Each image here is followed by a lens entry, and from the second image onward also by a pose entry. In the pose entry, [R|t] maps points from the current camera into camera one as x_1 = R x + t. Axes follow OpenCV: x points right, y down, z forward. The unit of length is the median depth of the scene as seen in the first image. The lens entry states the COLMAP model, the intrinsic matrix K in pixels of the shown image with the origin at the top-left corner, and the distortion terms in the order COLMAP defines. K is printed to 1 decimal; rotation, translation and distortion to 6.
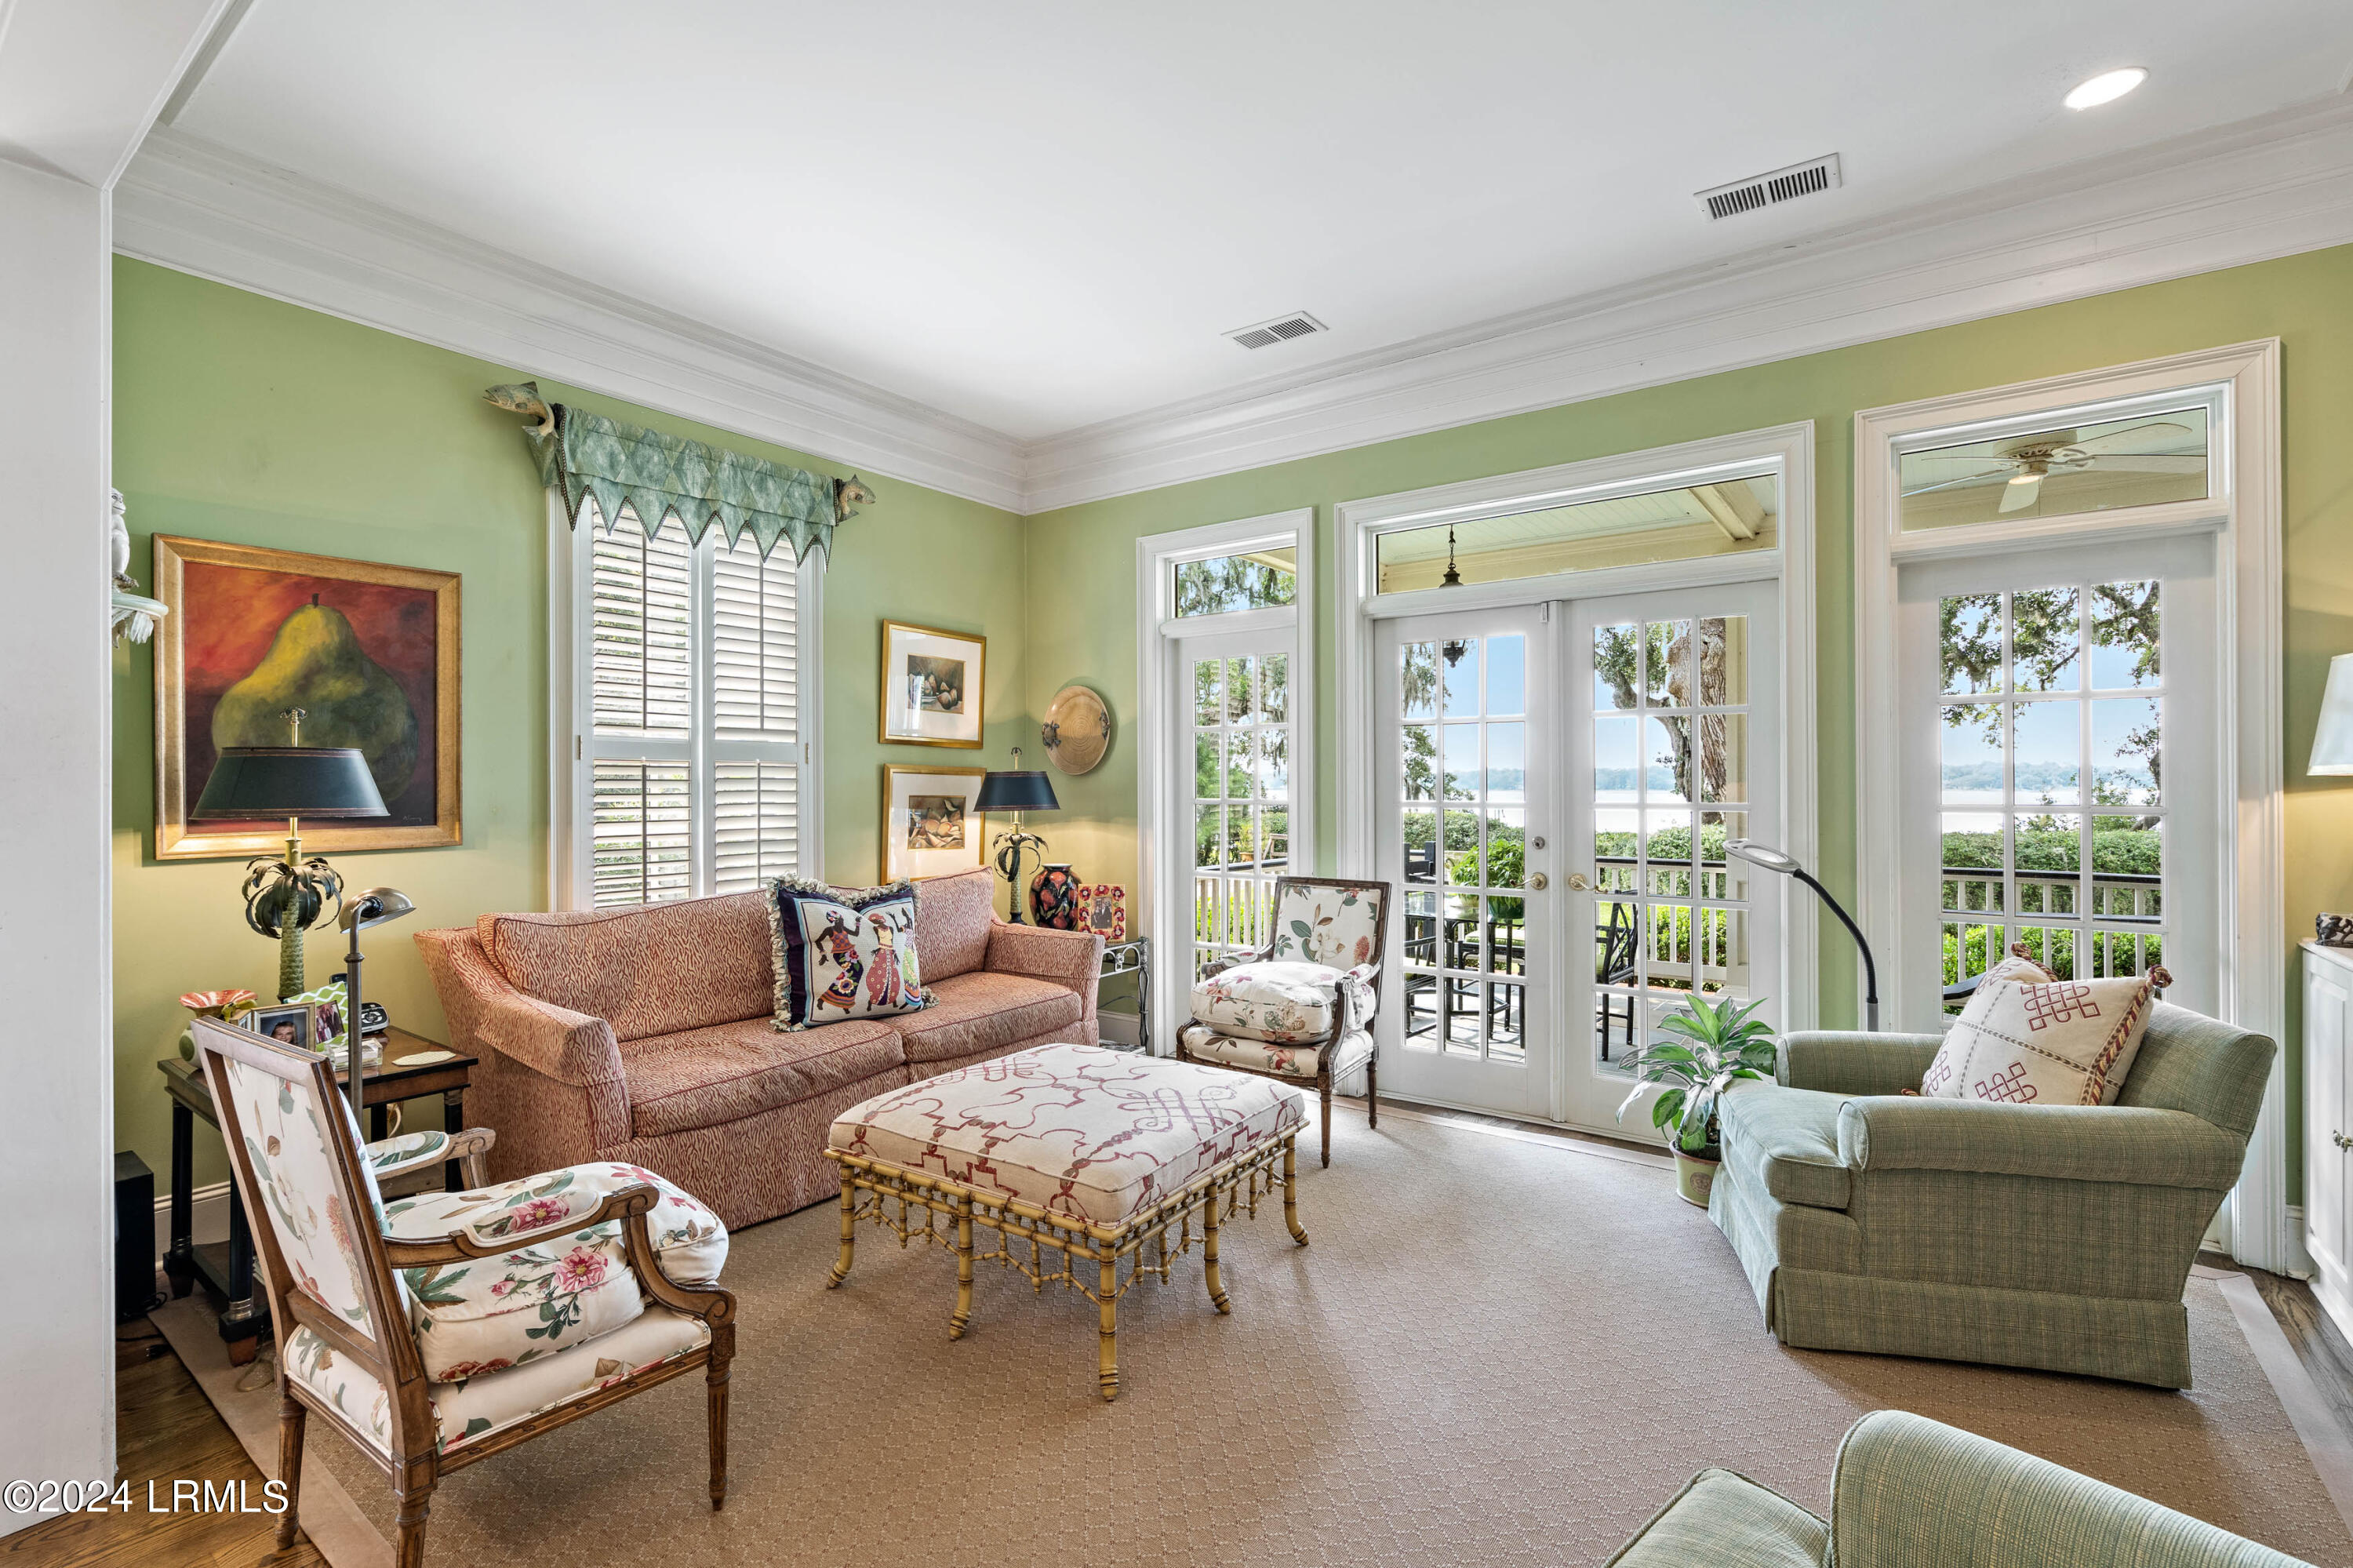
lens RADIAL K [[1062.3, 0, 1179.1], [0, 1062.3, 770.5], [0, 0, 1]] dist [-0.000155, 0.001219]
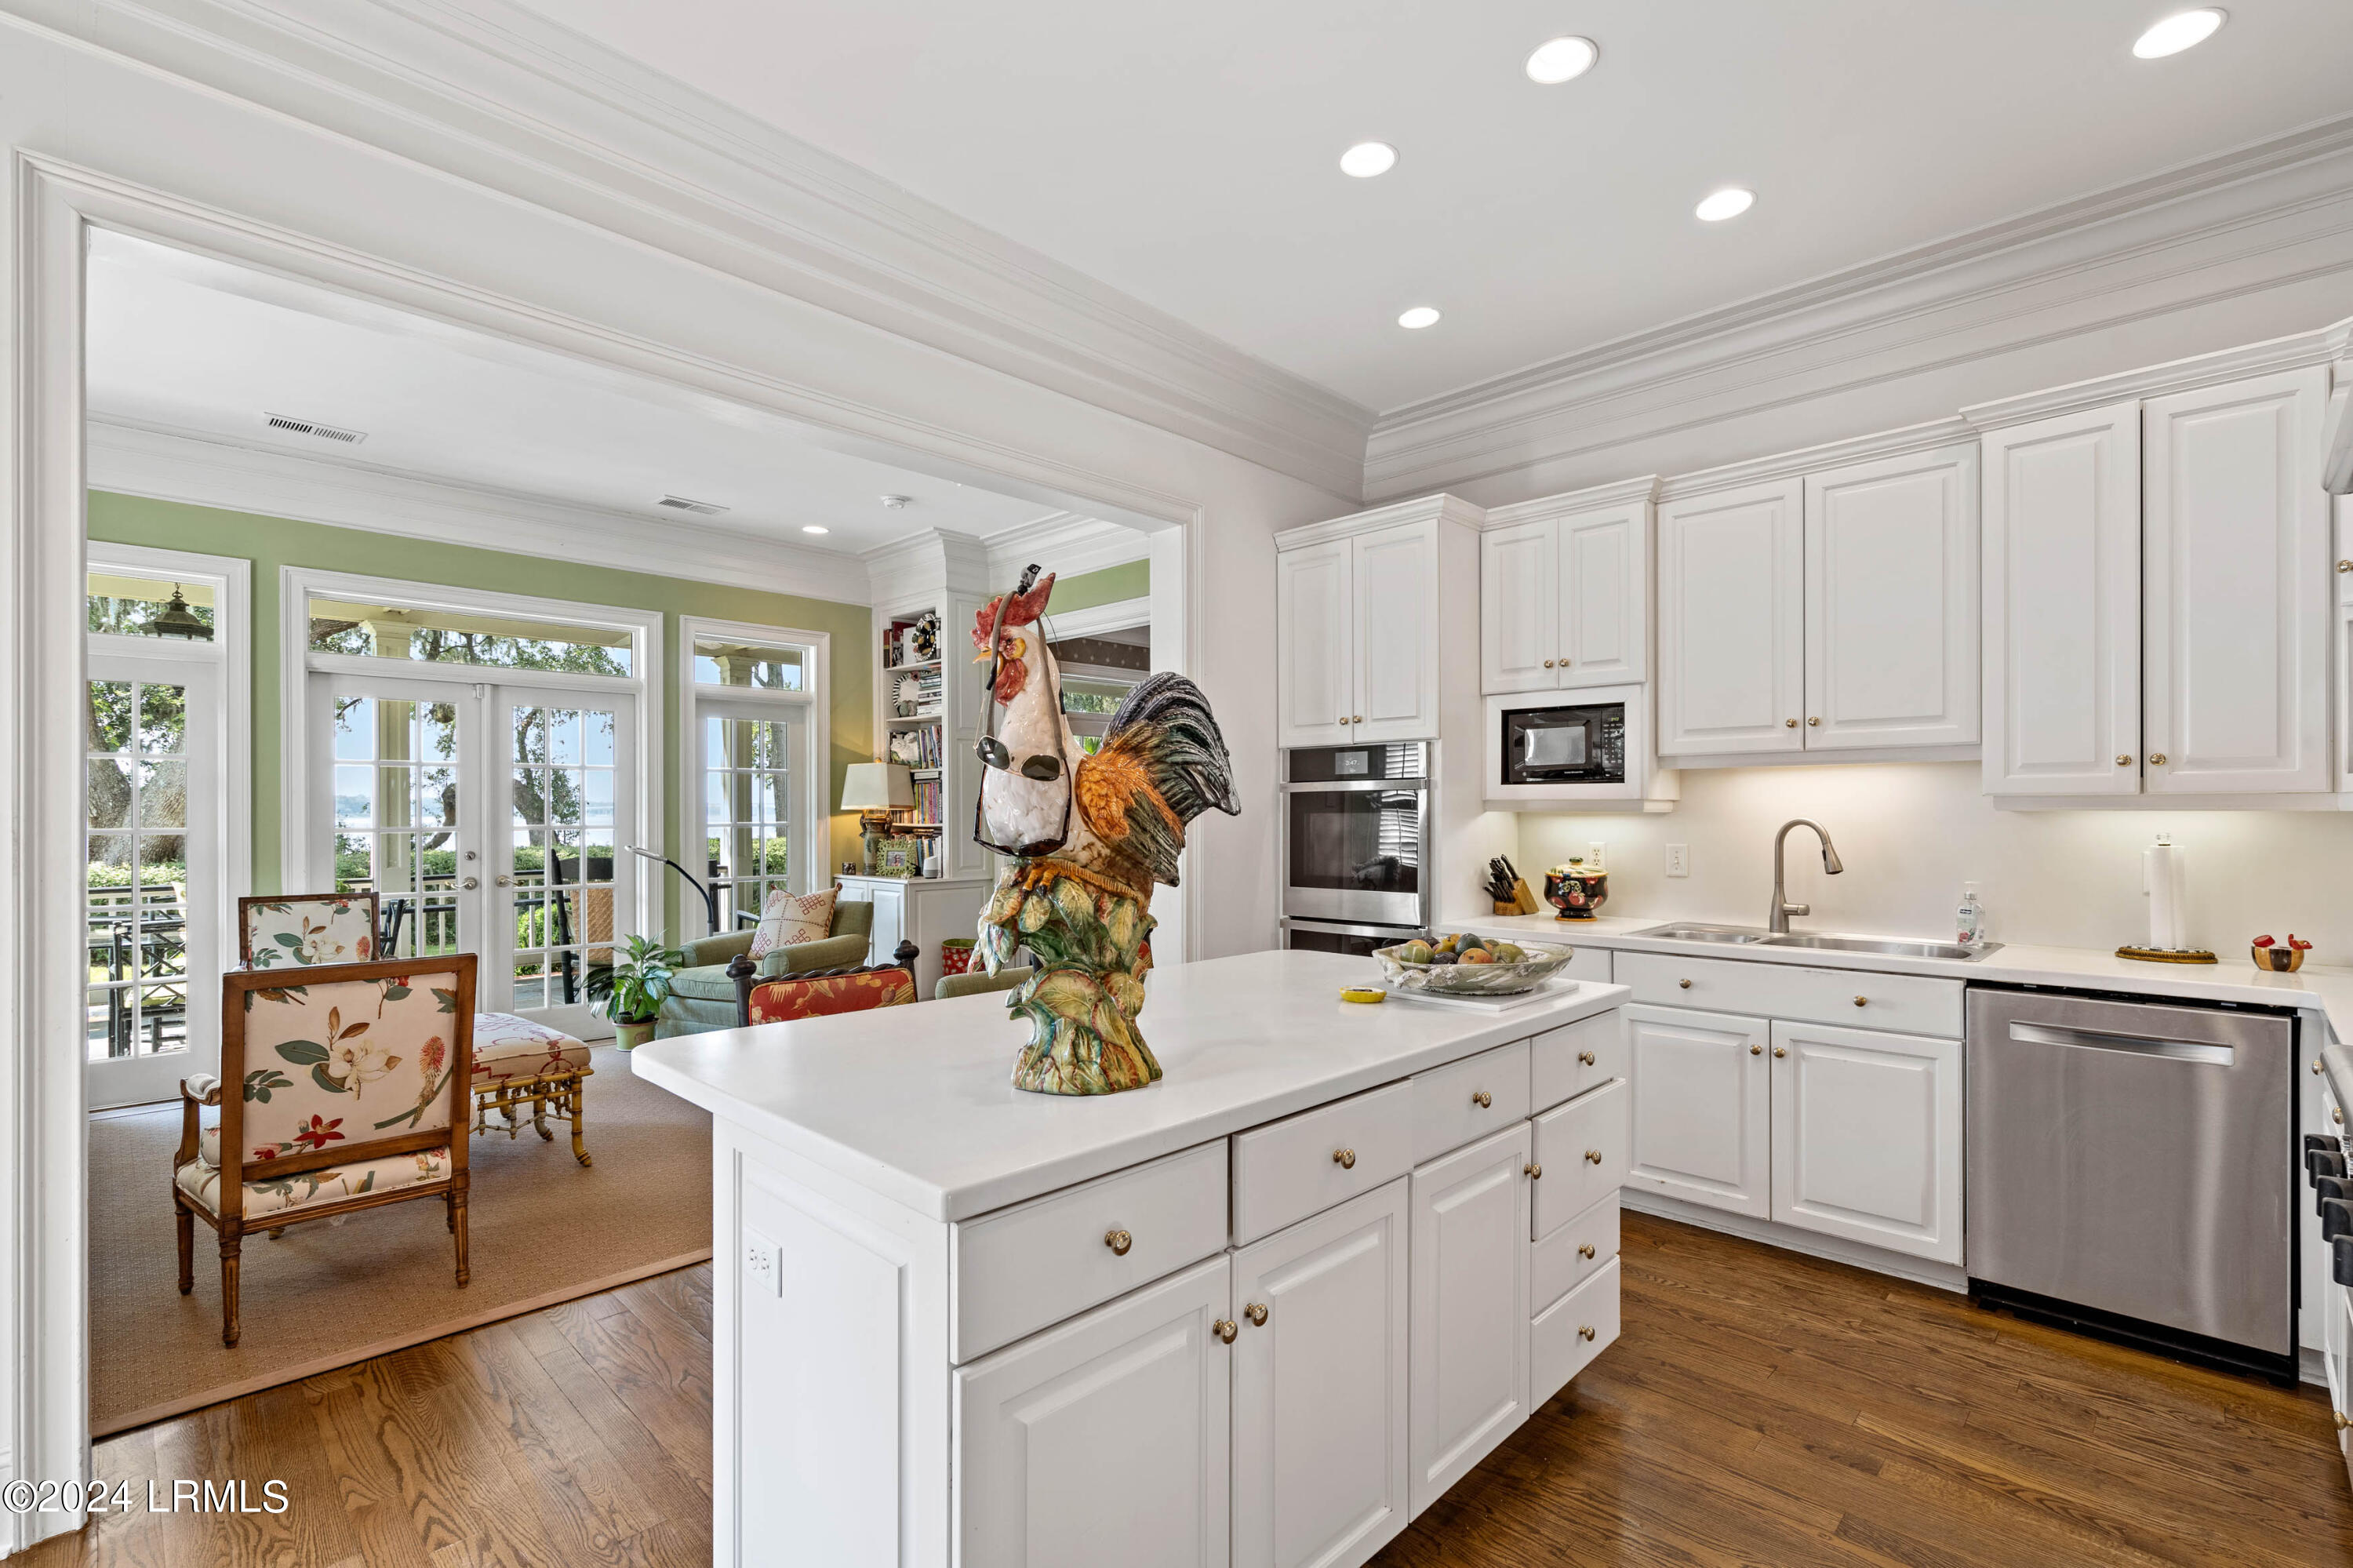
lens RADIAL K [[1062.3, 0, 1173.1], [0, 1062.3, 804.0], [0, 0, 1]] dist [-0.000155, 0.001219]
pose [[0.143793, 0.007070, 0.989582, -0.927503], [-0.012413, 0.999909, -0.005340, -0.004112], [-0.989530, -0.011516, 0.143868, -0.114362]]
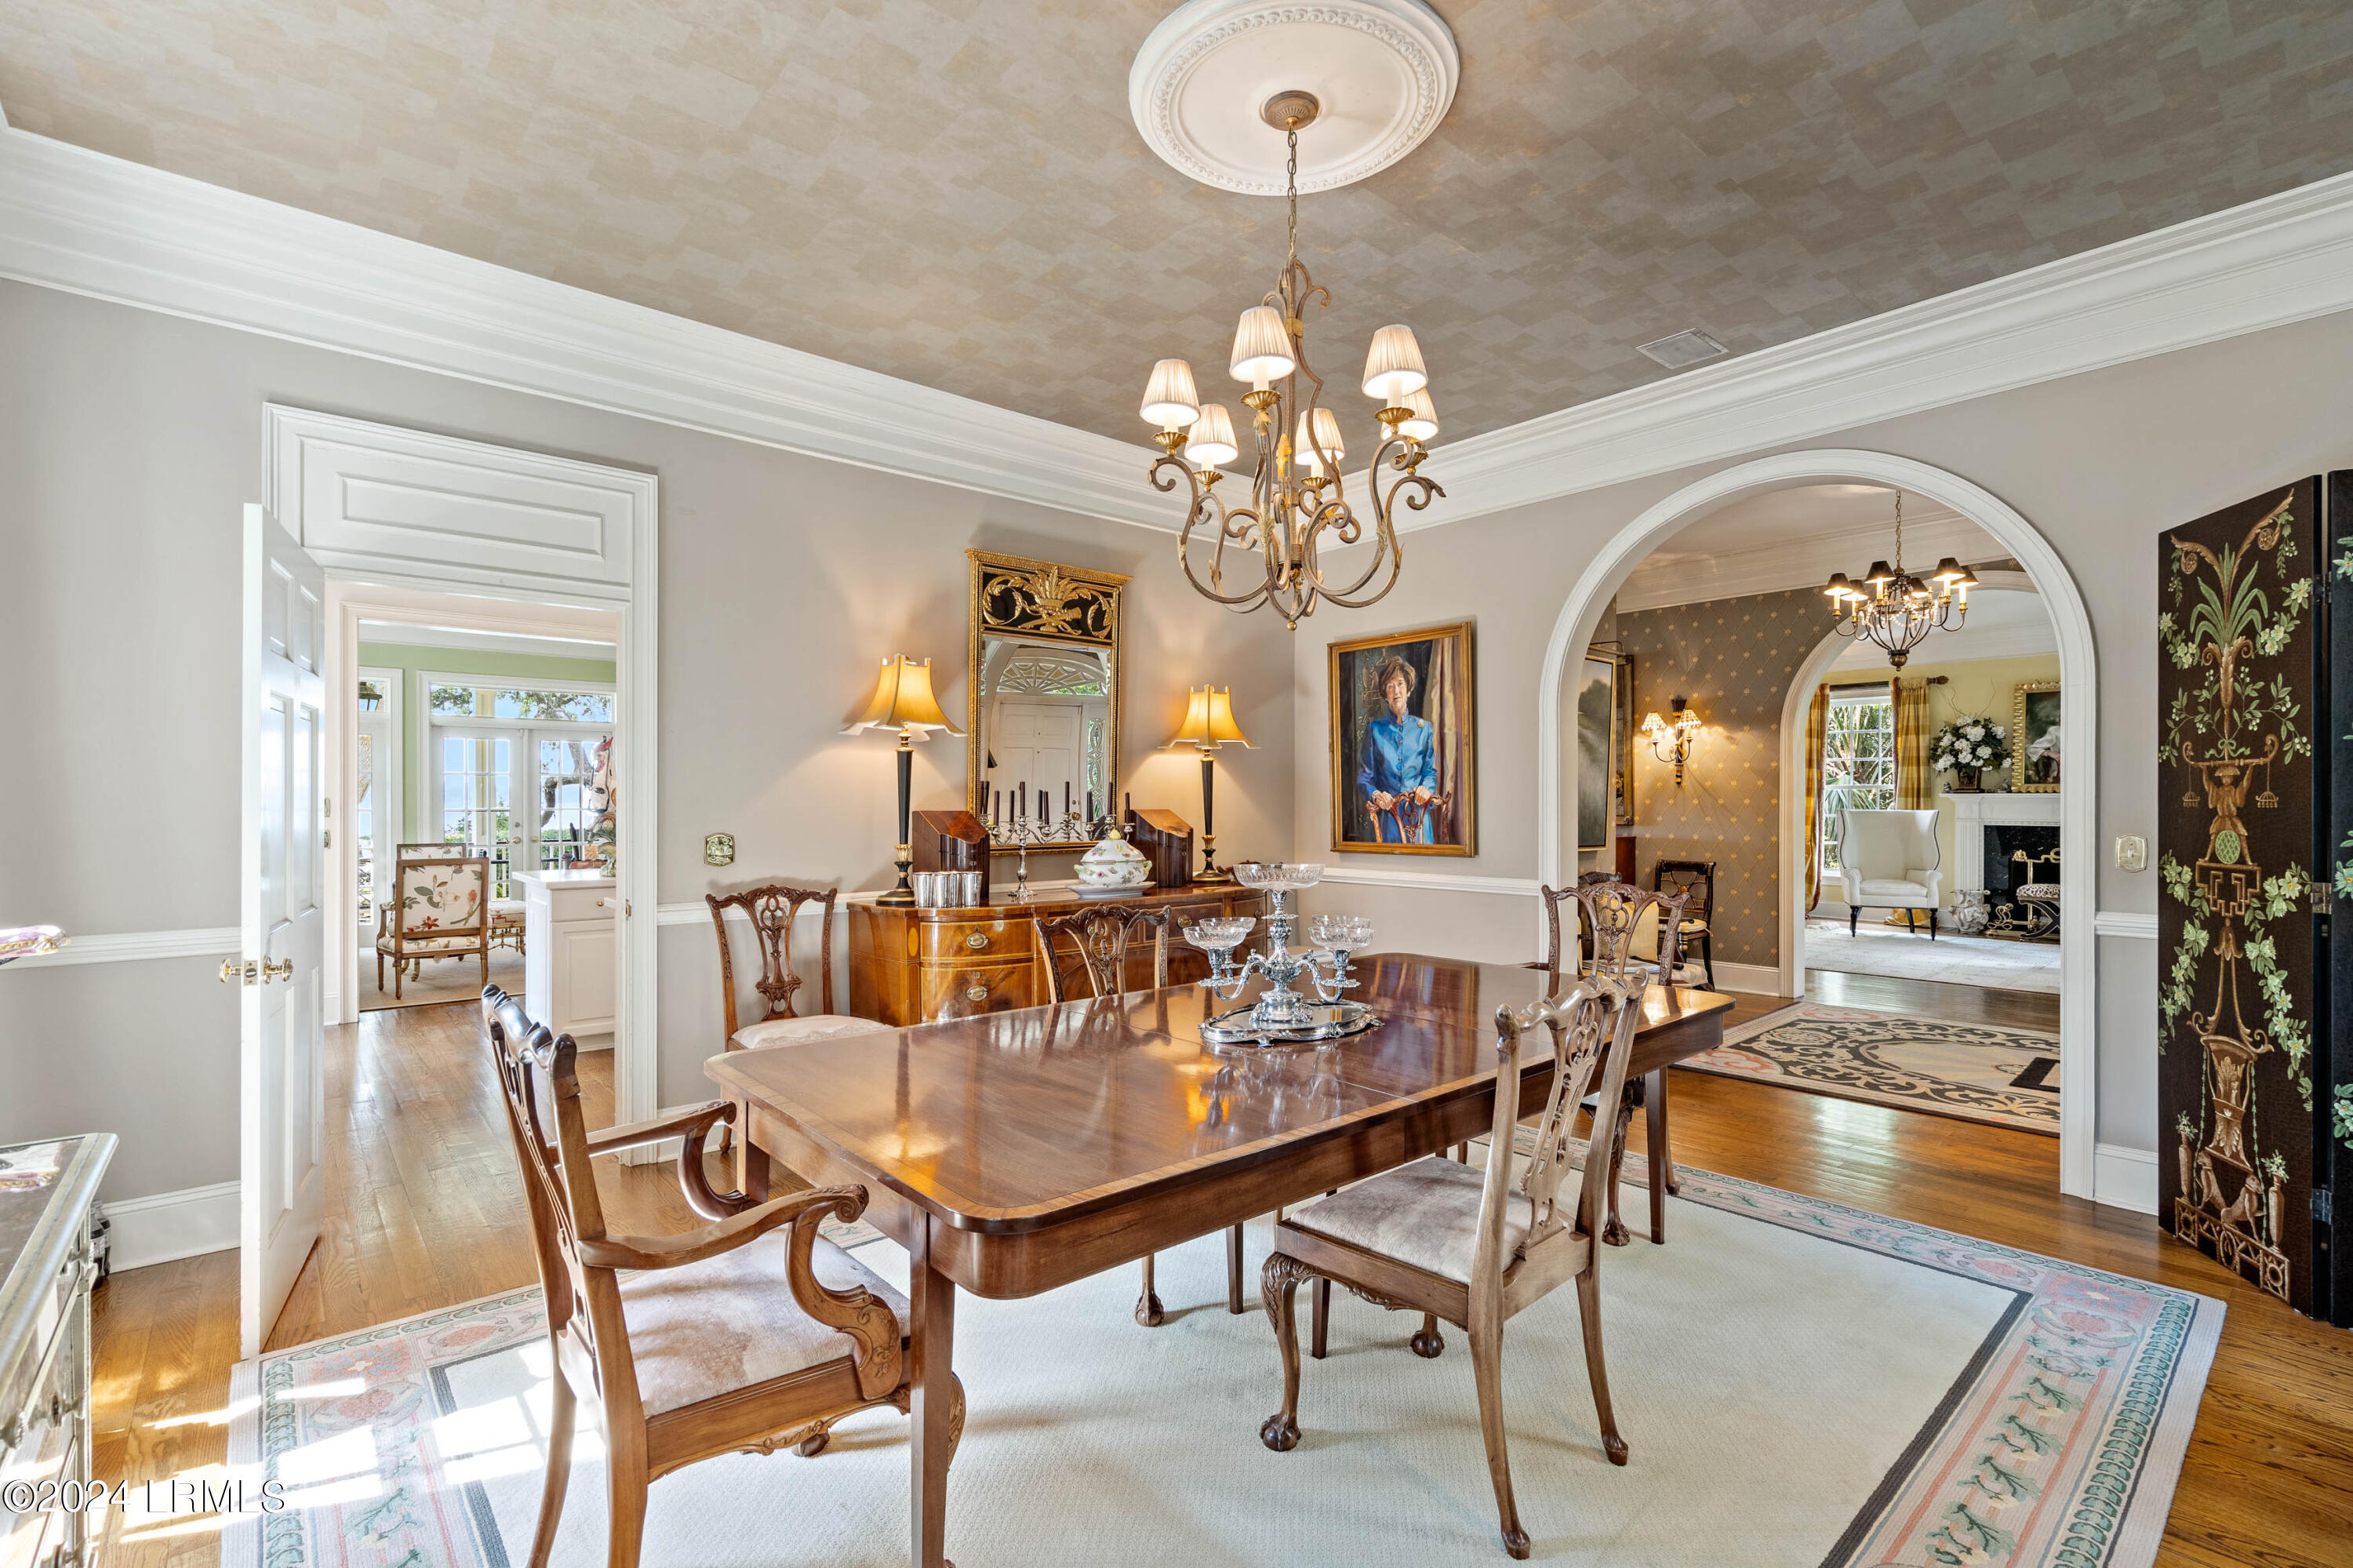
lens RADIAL K [[1062.3, 0, 1173.7], [0, 1062.3, 788.2], [0, 0, 1]] dist [-0.000155, 0.001219]
pose [[0.222834, 0.010726, 0.974798, -1.783142], [-0.012807, 0.999885, -0.008074, -0.018620], [-0.974772, -0.010685, 0.222945, -1.078277]]
